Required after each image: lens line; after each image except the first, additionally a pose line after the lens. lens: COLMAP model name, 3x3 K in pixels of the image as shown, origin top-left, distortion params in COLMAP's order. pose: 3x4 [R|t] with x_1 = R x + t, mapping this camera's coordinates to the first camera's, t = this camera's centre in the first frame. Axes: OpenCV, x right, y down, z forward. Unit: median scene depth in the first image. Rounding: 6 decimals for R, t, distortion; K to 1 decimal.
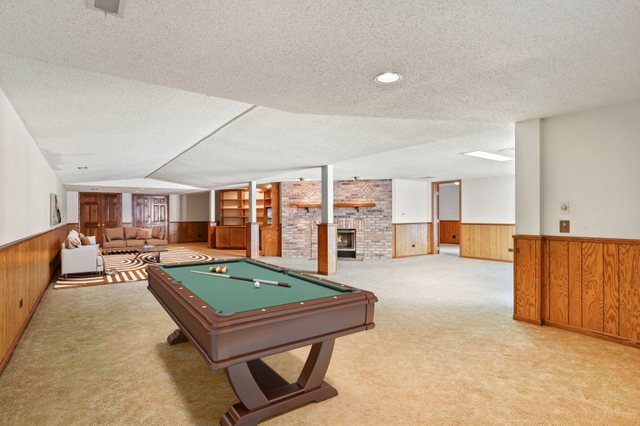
lens RADIAL K [[337.6, 0, 319.3], [0, 337.6, 213.3], [0, 0, 1]] dist [-0.014780, 0.001781]
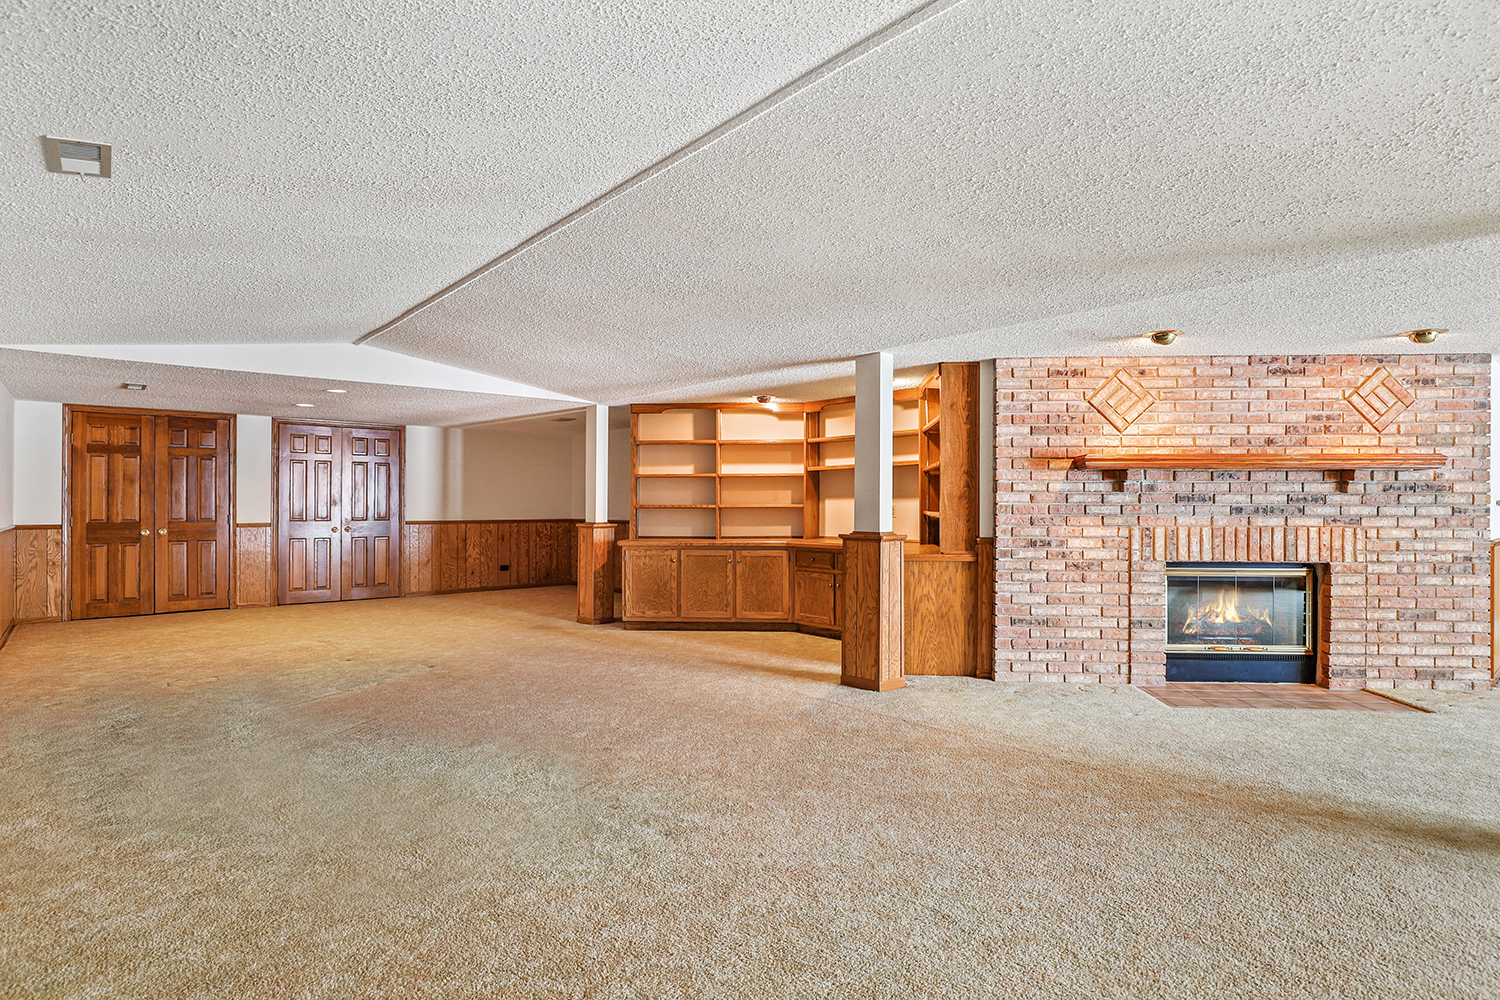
lens RADIAL K [[791.2, 0, 750.6], [0, 791.2, 502.0], [0, 0, 1]] dist [-0.014780, 0.001781]
pose [[0.995685, 0.008334, 0.092421, -0.268023], [-0.009029, 0.999934, 0.007104, 0.002678], [-0.092356, -0.007908, 0.995695, 0.380521]]
